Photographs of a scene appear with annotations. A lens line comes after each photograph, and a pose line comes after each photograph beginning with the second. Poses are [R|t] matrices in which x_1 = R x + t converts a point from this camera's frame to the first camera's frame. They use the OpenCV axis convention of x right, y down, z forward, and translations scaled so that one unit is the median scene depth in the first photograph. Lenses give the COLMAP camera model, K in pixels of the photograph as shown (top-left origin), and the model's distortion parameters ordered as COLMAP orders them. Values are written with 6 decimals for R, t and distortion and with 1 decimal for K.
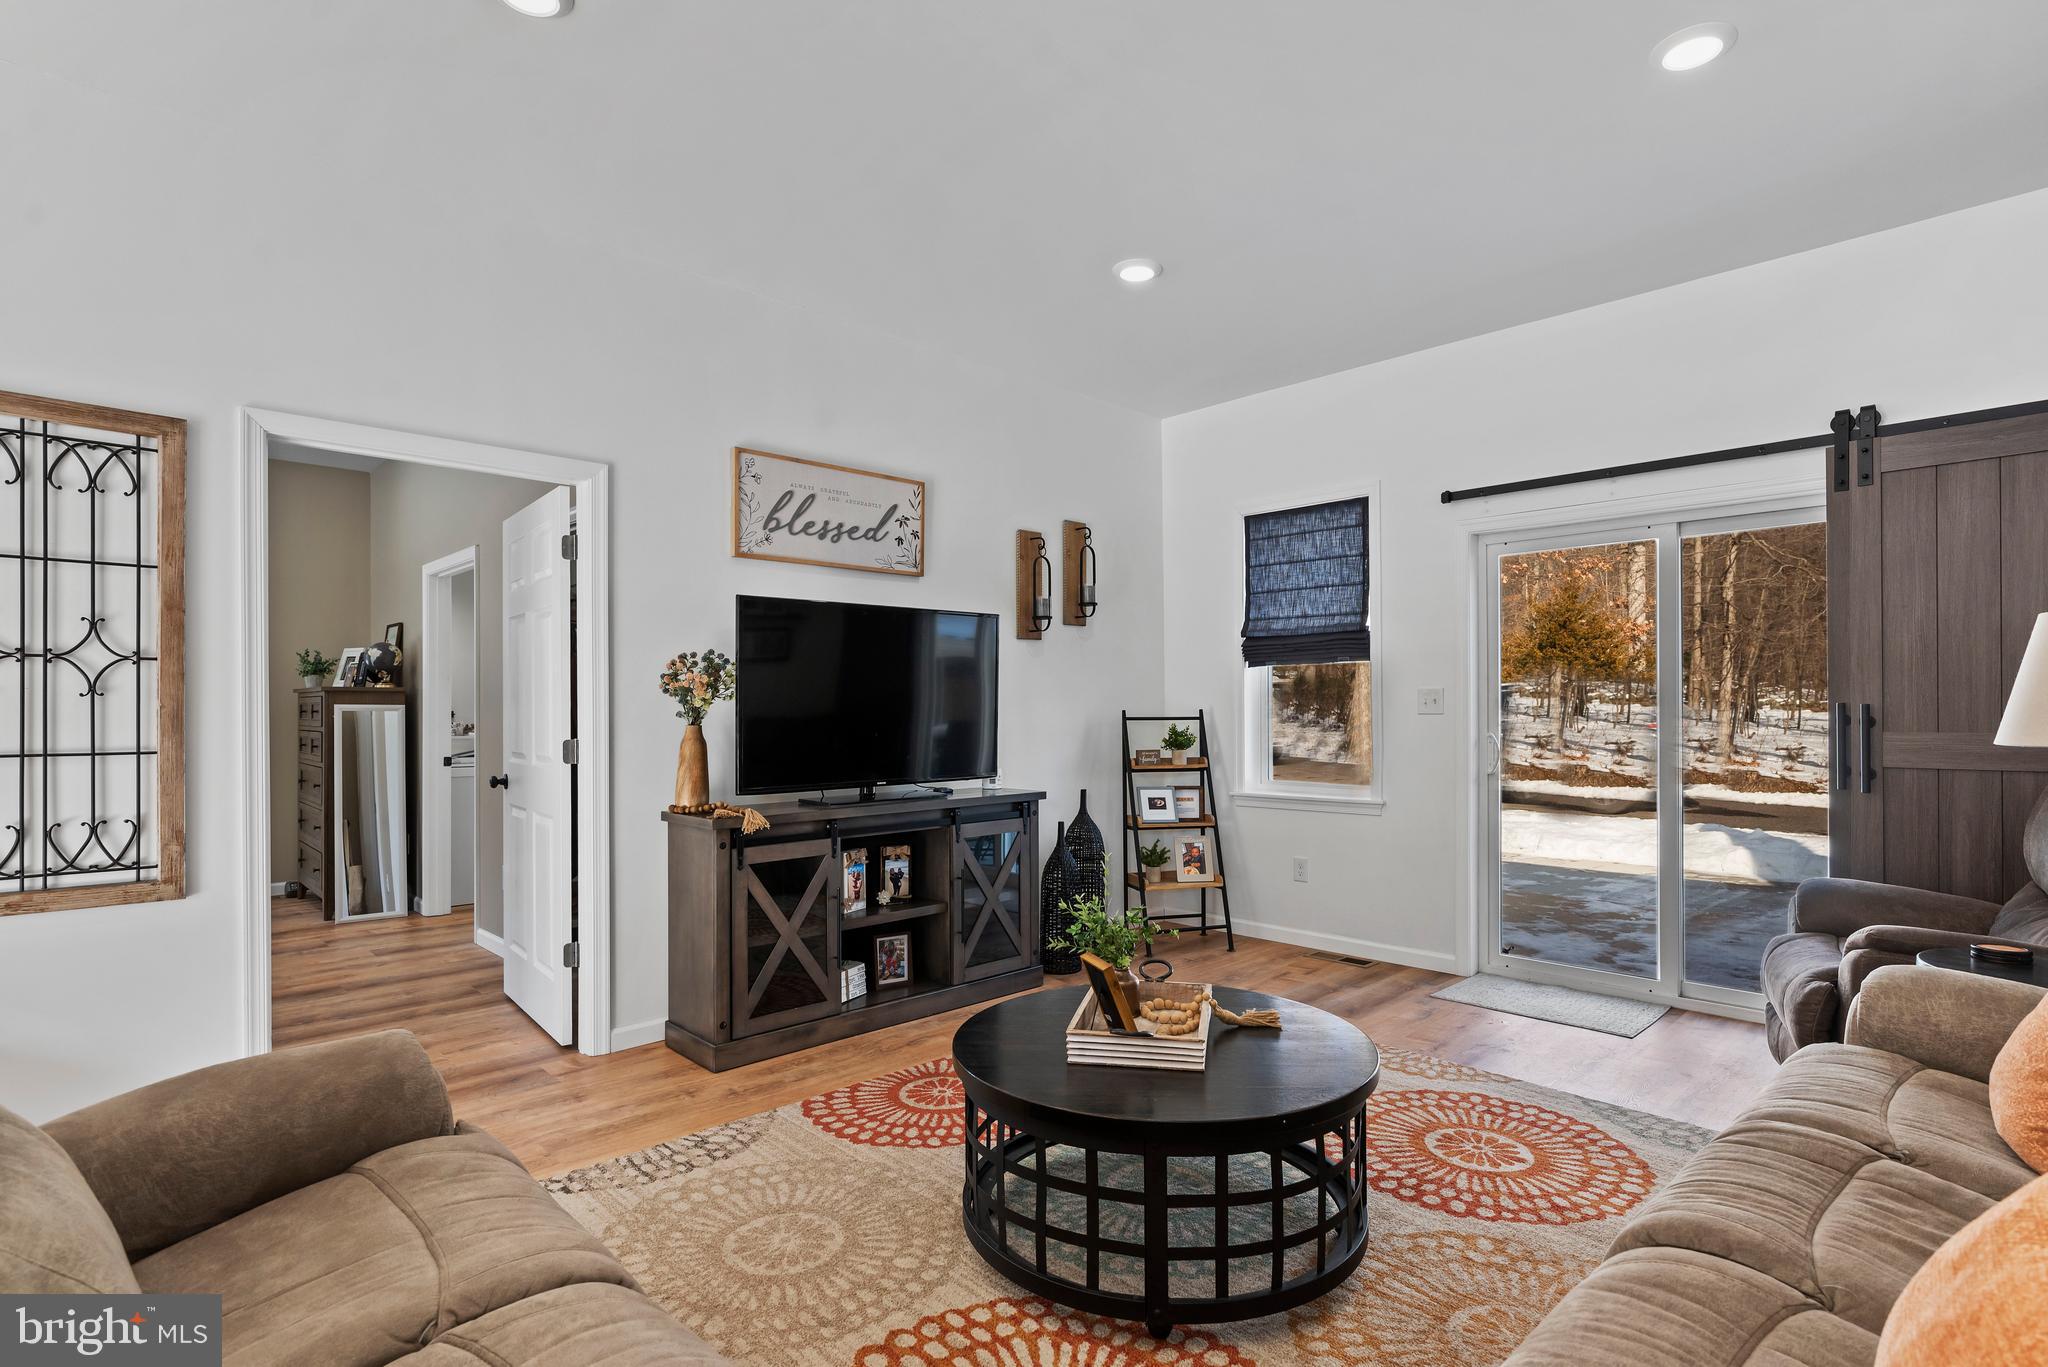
lens RADIAL K [[1018.4, 0, 1038.2], [0, 1018.4, 709.8], [0, 0, 1]] dist [-0.001686, -0.000253]
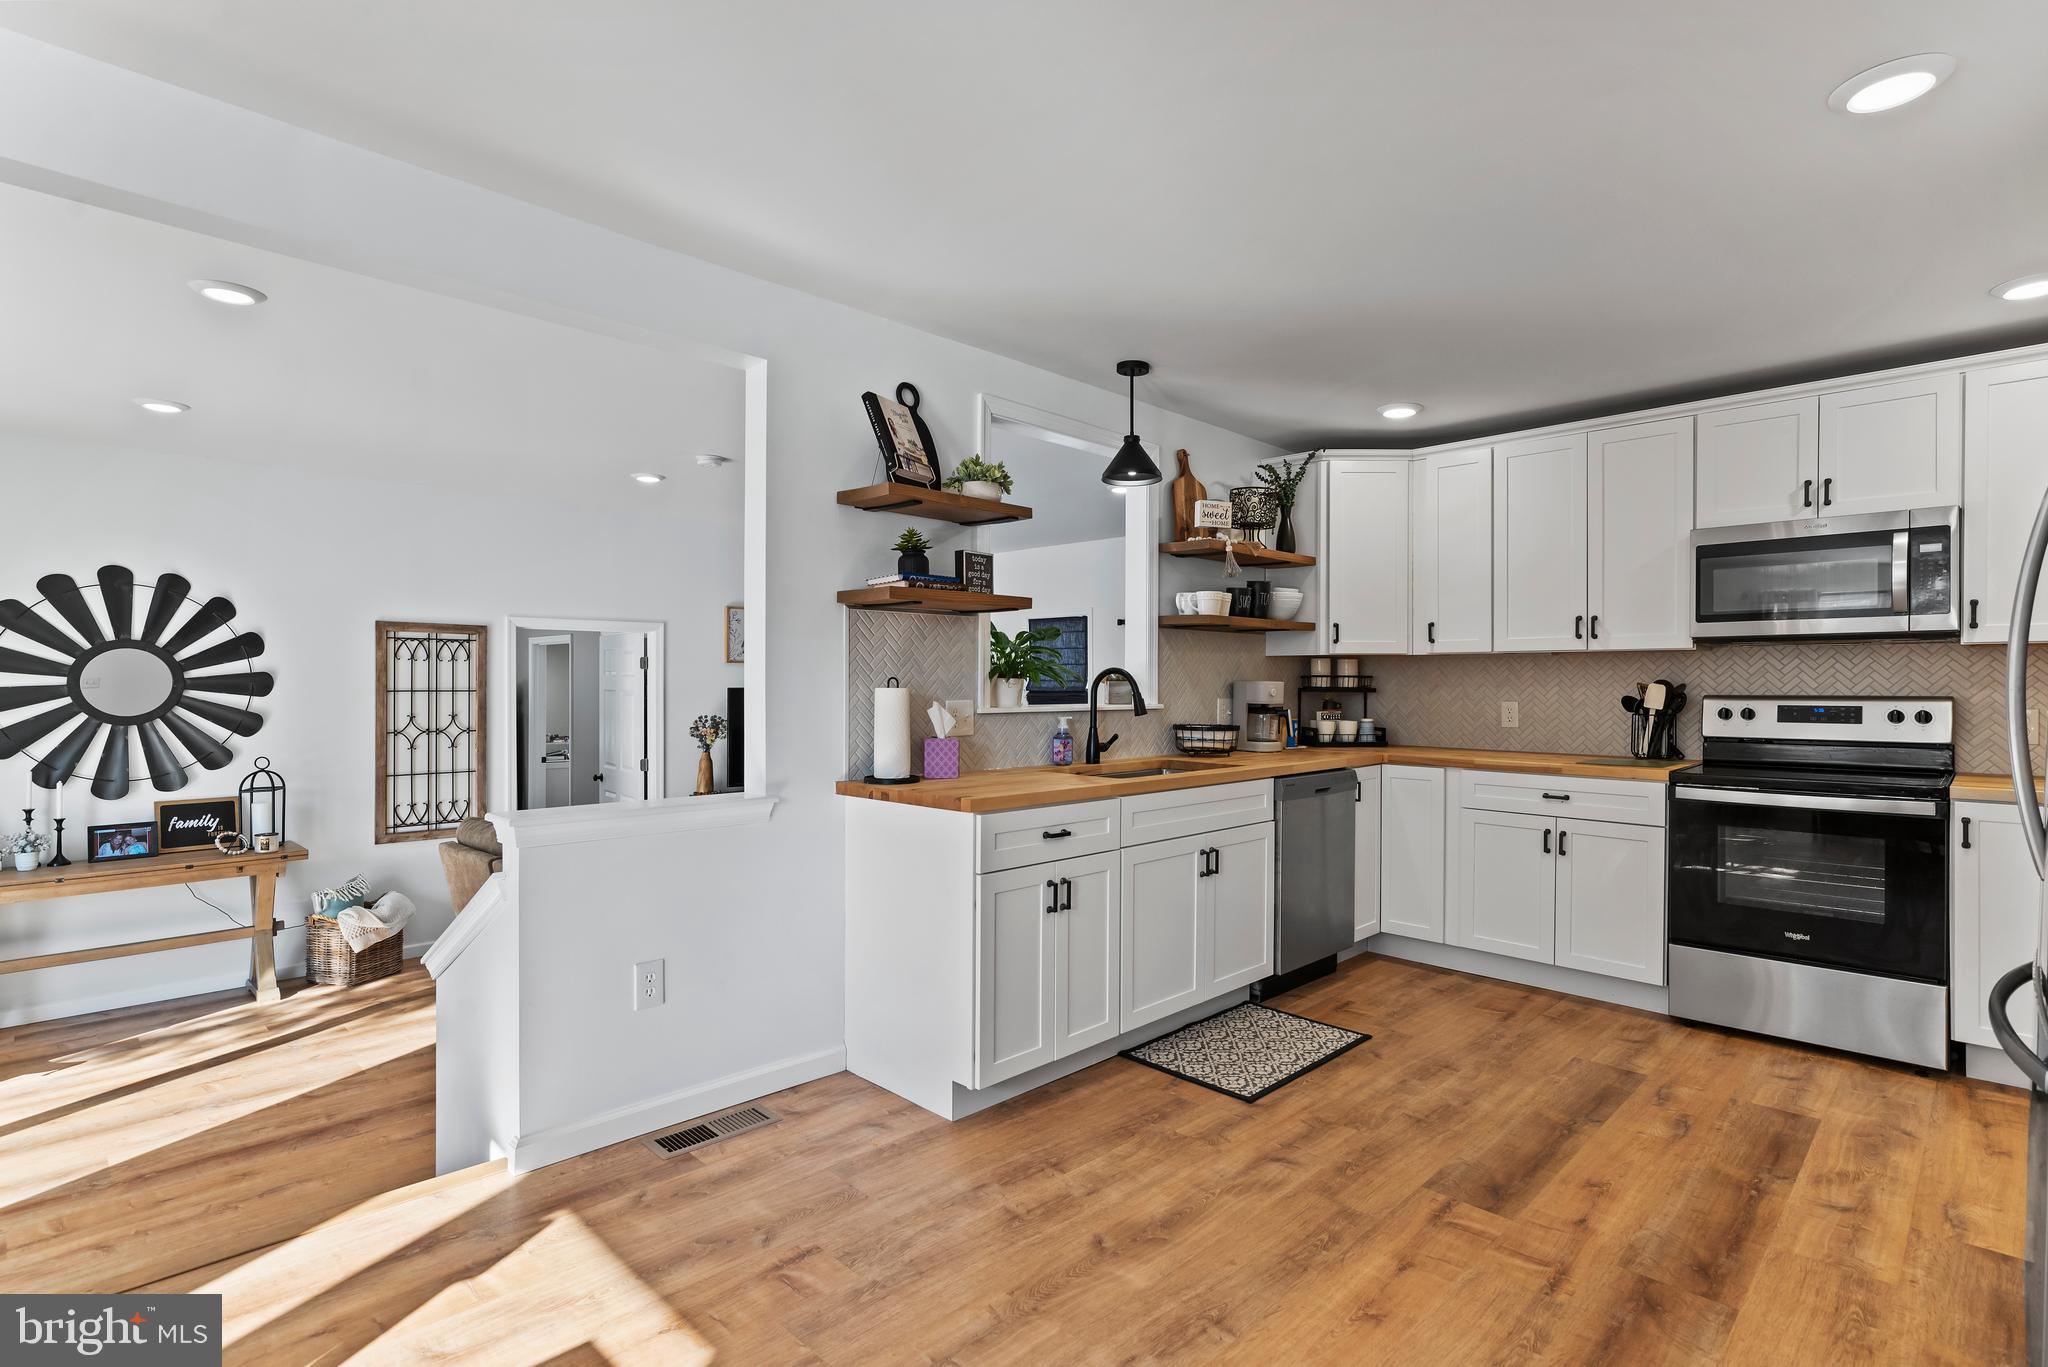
lens RADIAL K [[1000.5, 0, 1046.1], [0, 1000.5, 685.3], [0, 0, 1]] dist [-0.000022, 0.000192]
pose [[0.999539, 0.005424, 0.029887, 0.316876], [-0.005530, 0.999979, 0.003485, -0.147764], [-0.029867, -0.003649, 0.999547, -1.153533]]
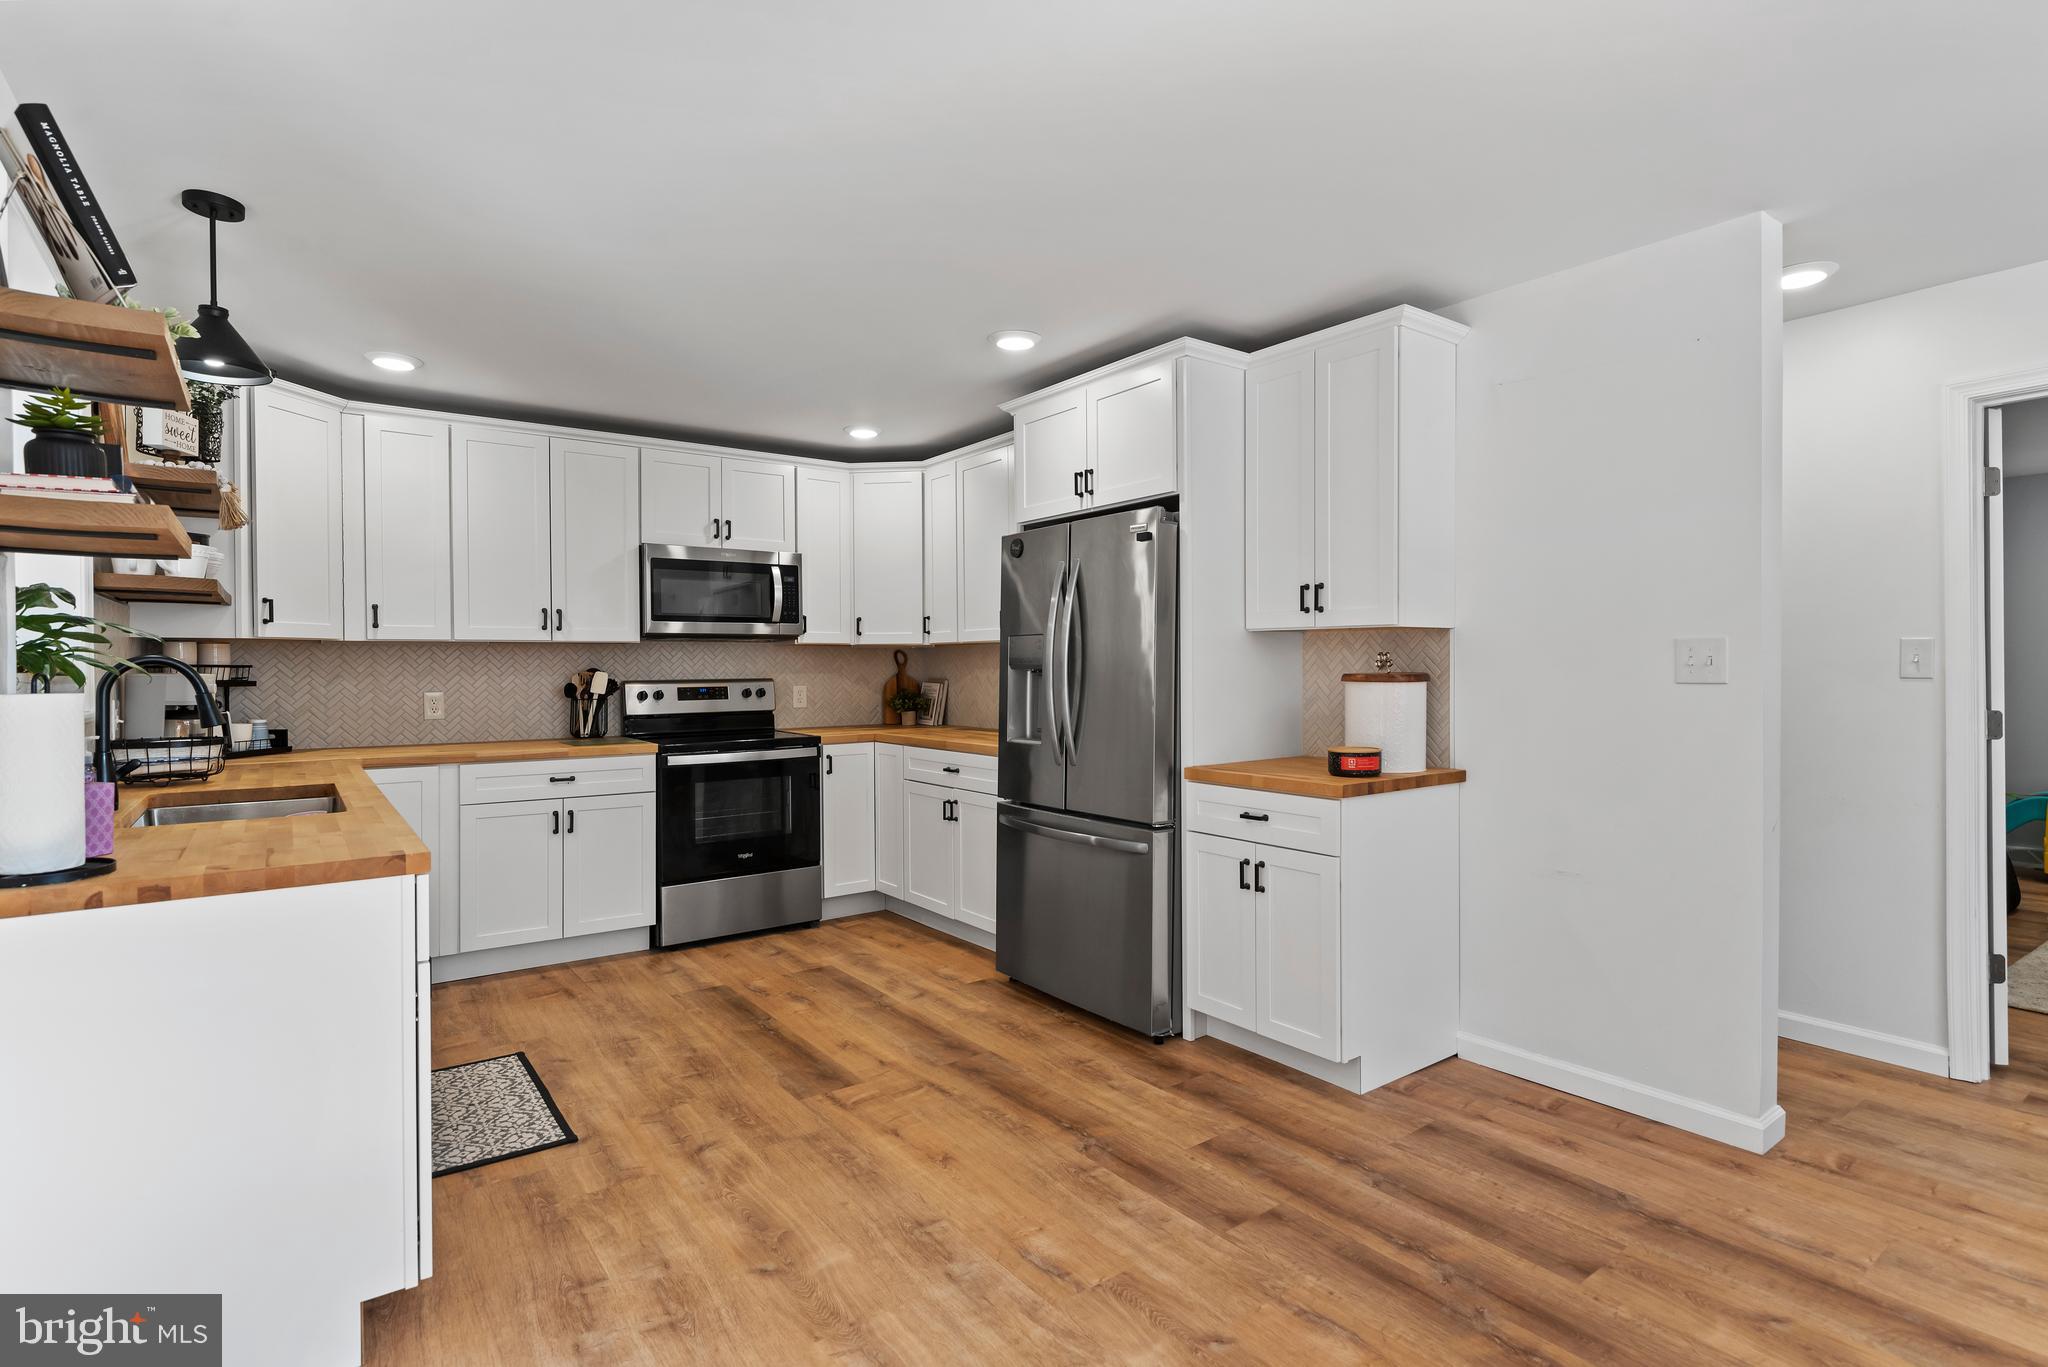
lens RADIAL K [[1004.8, 0, 1052.9], [0, 1004.8, 674.5], [0, 0, 1]] dist [-0.000280, -0.000374]
pose [[0.118182, -0.006595, 0.992970, -0.252199], [0.004613, 0.999971, 0.006093, -0.151497], [-0.992981, 0.003861, 0.118209, -0.726083]]
